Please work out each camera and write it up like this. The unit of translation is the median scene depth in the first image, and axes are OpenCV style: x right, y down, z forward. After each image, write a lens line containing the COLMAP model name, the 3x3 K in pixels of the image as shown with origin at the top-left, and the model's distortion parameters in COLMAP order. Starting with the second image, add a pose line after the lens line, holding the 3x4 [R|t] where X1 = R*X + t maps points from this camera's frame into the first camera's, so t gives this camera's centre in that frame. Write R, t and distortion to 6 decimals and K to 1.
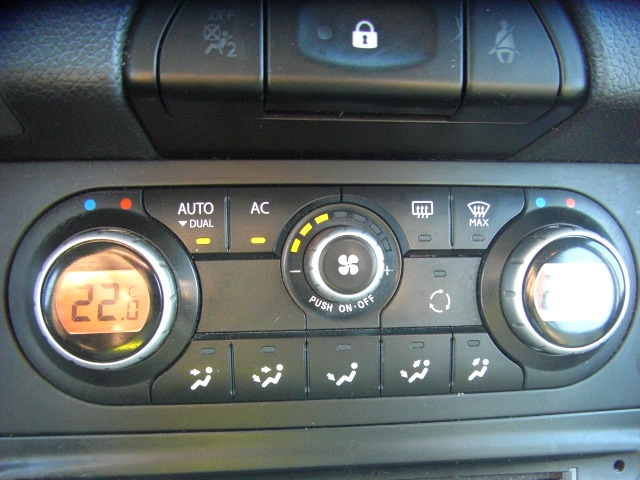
lens RADIAL K [[720.0, 0, 343.9], [0, 720.0, 364.5], [0, 0, 1]] dist [-0.183054, 0.091056]
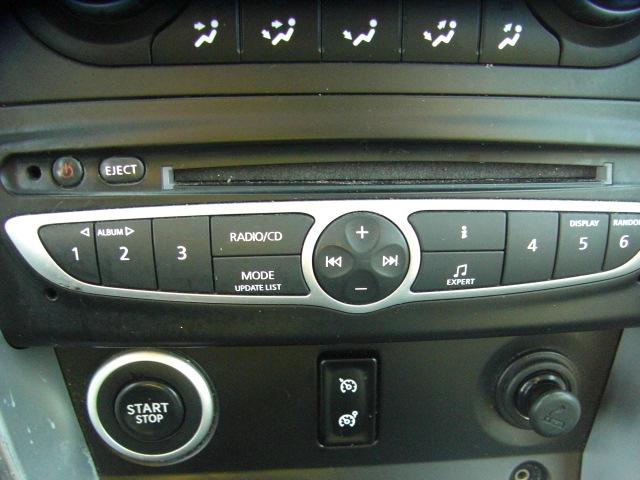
lens RADIAL K [[720.0, 0, 343.9], [0, 720.0, 364.5], [0, 0, 1]] dist [-0.183054, 0.091056]
pose [[0.998992, 0.026575, -0.036181, 0.020172], [-0.017712, 0.973902, 0.226278, 0.222230], [0.041250, -0.225409, 0.973391, 0.046843]]
